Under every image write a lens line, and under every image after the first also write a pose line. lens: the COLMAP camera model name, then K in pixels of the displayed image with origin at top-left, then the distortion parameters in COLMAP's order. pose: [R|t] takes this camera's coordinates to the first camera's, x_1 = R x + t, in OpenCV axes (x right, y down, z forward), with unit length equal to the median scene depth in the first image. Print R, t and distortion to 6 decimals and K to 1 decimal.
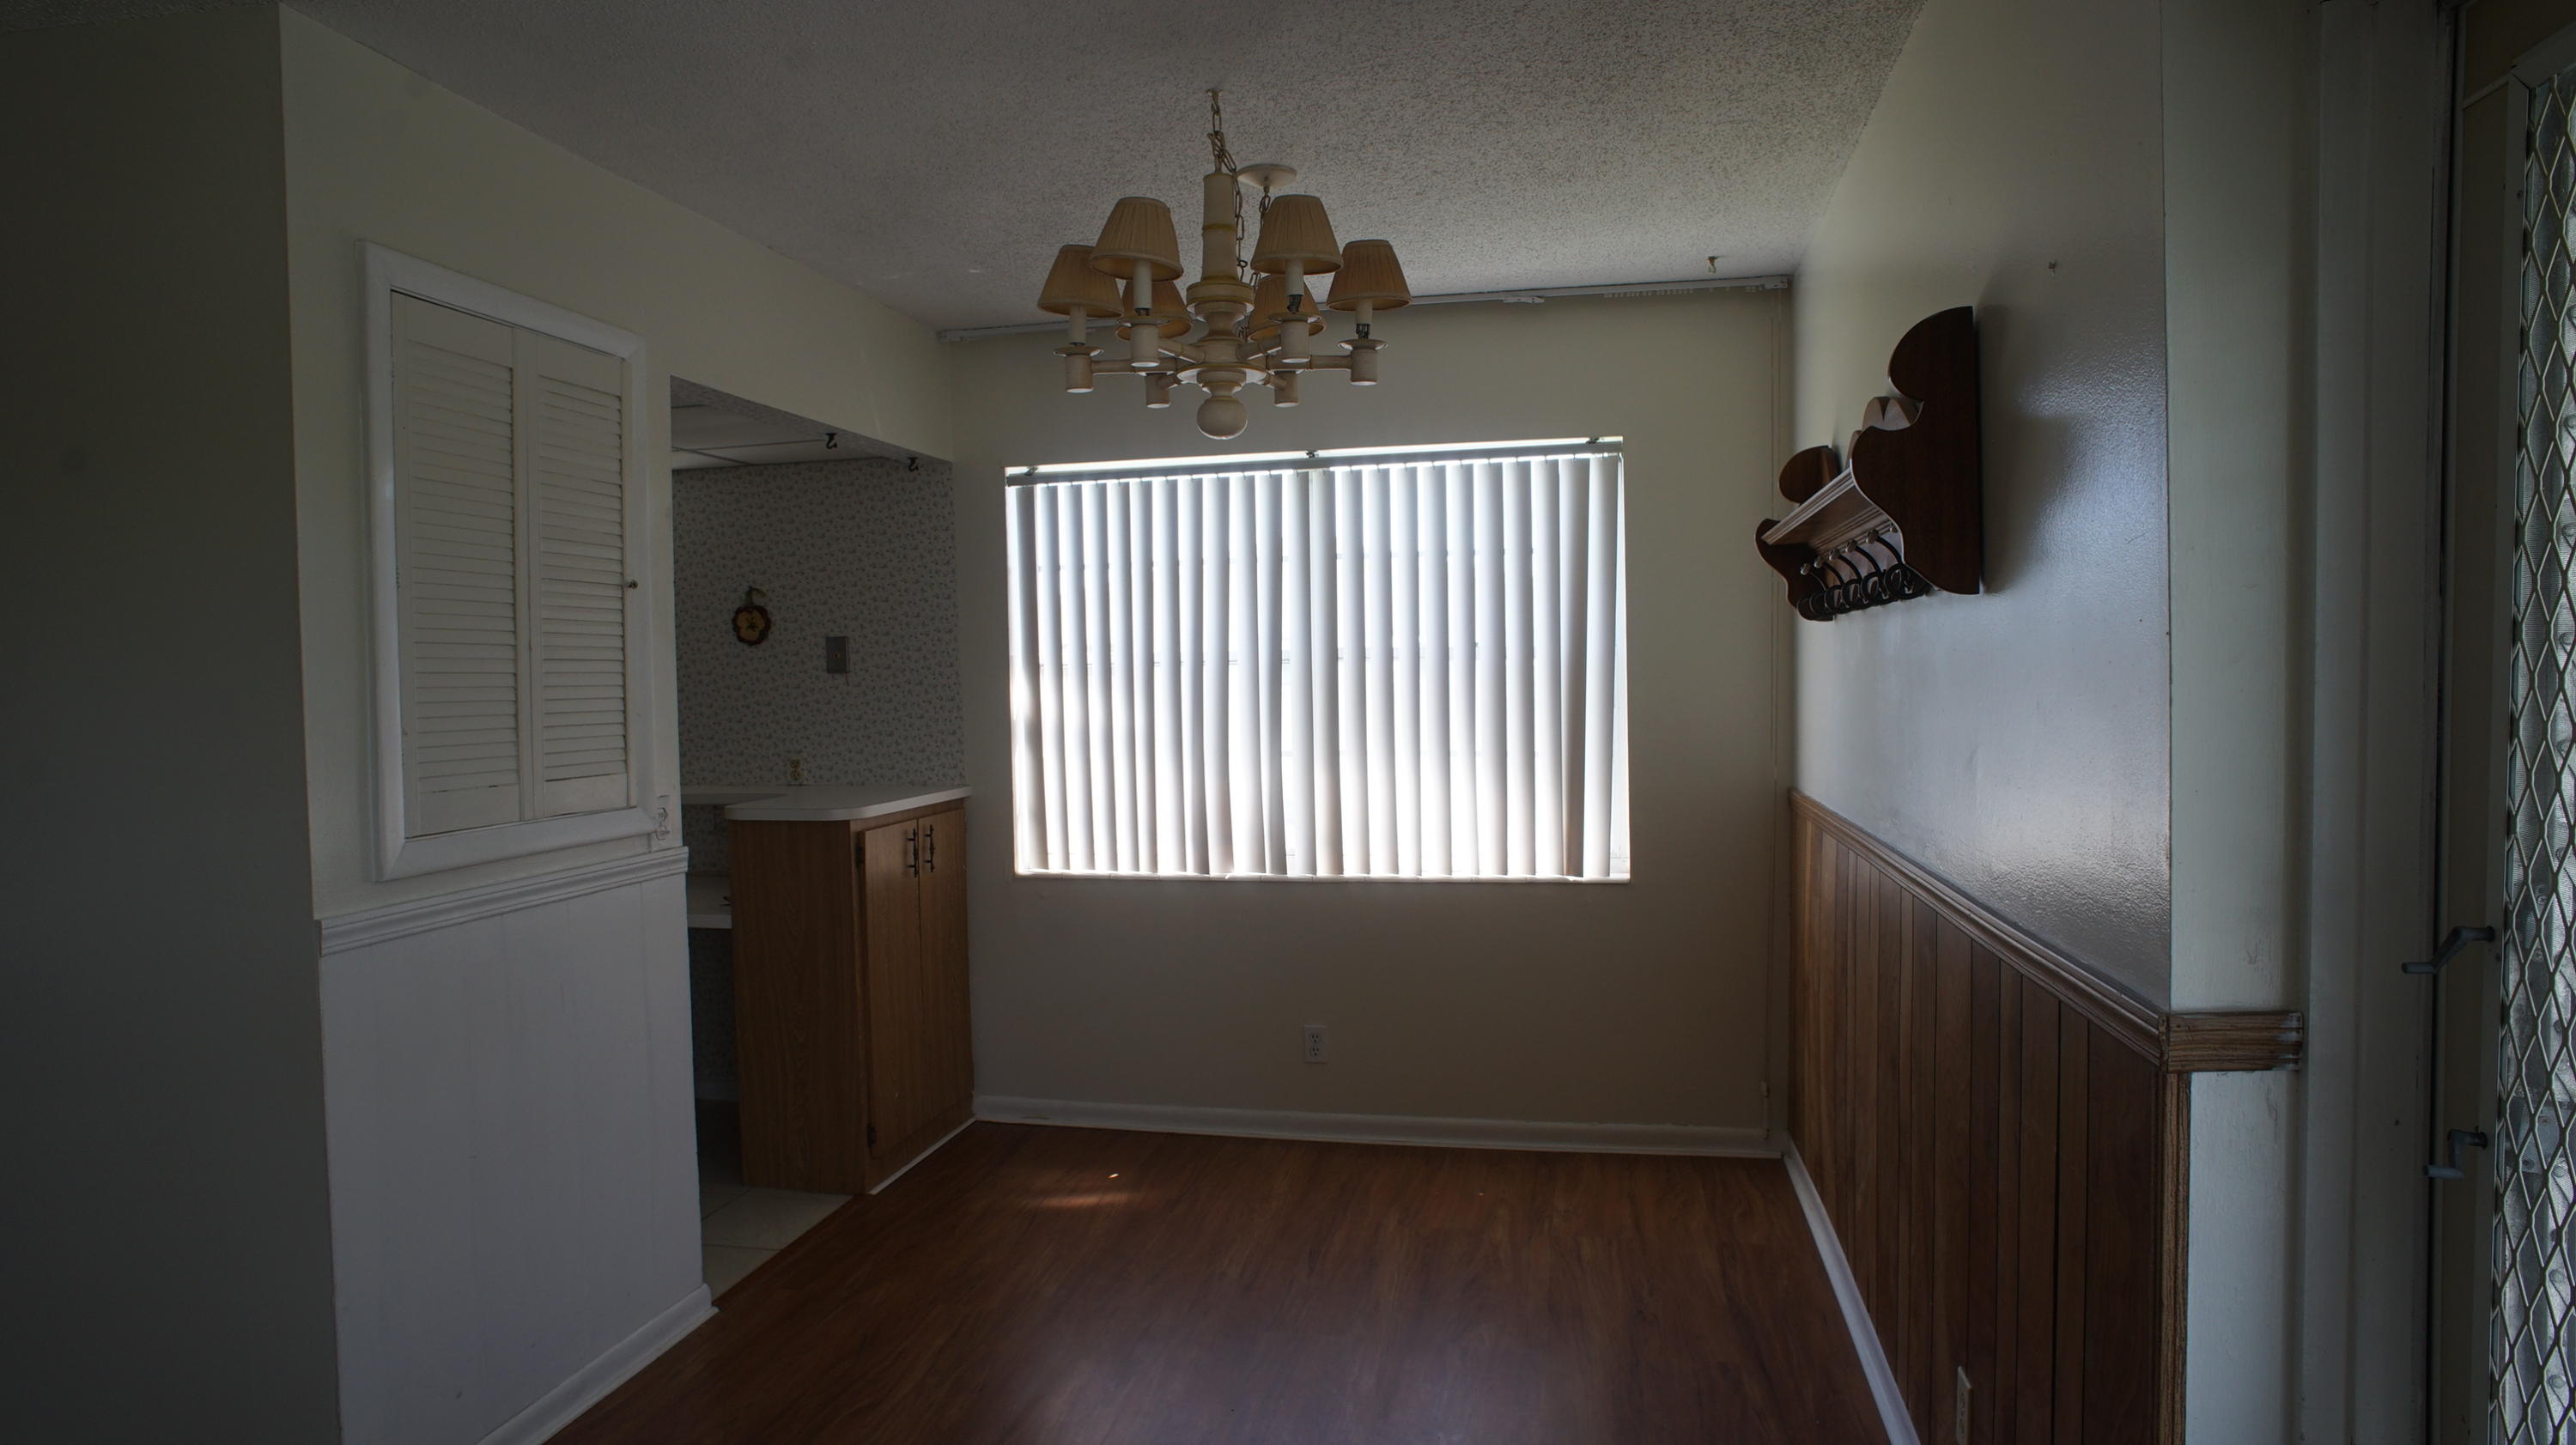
lens RADIAL K [[1484.5, 0, 1282.0], [0, 1484.5, 731.4], [0, 0, 1]] dist [-0.098942, 0.069070]
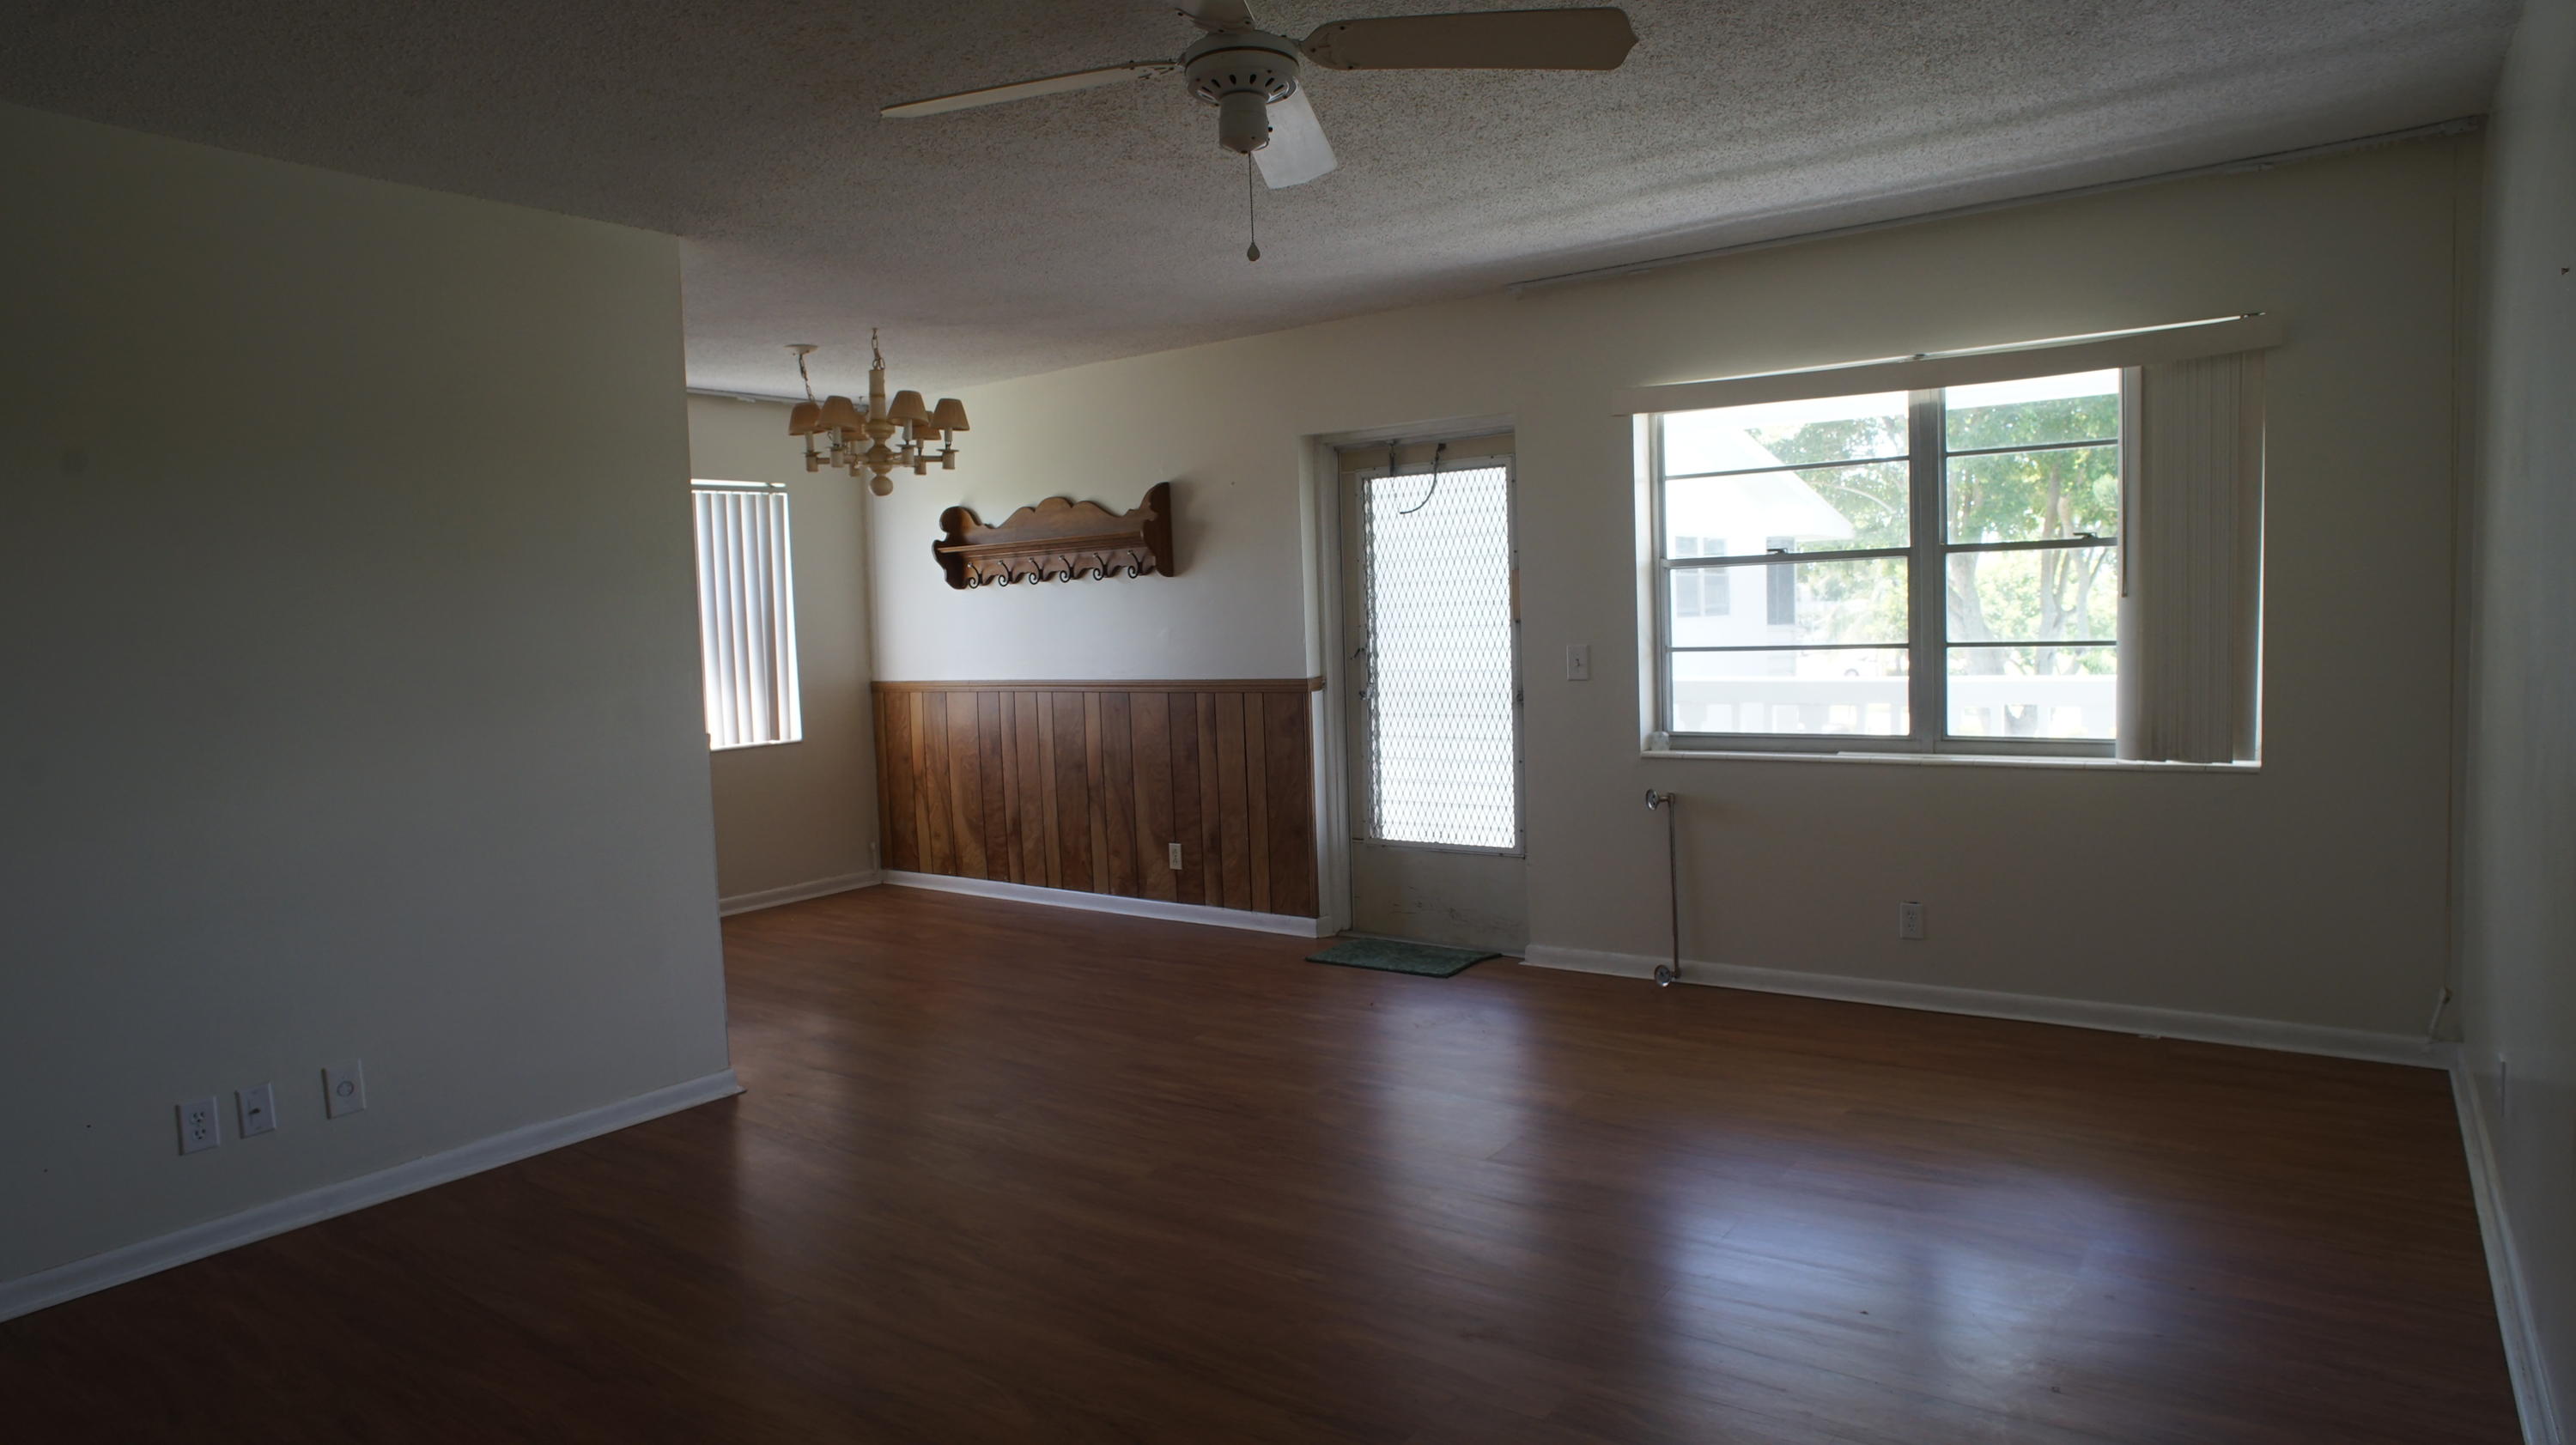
lens RADIAL K [[1484.5, 0, 1282.0], [0, 1484.5, 731.4], [0, 0, 1]] dist [-0.098942, 0.069070]
pose [[0.337248, -0.048131, 0.940185, -1.204824], [0.068802, 0.997282, 0.026375, 0.083221], [-0.938898, 0.055792, 0.339642, -0.123498]]
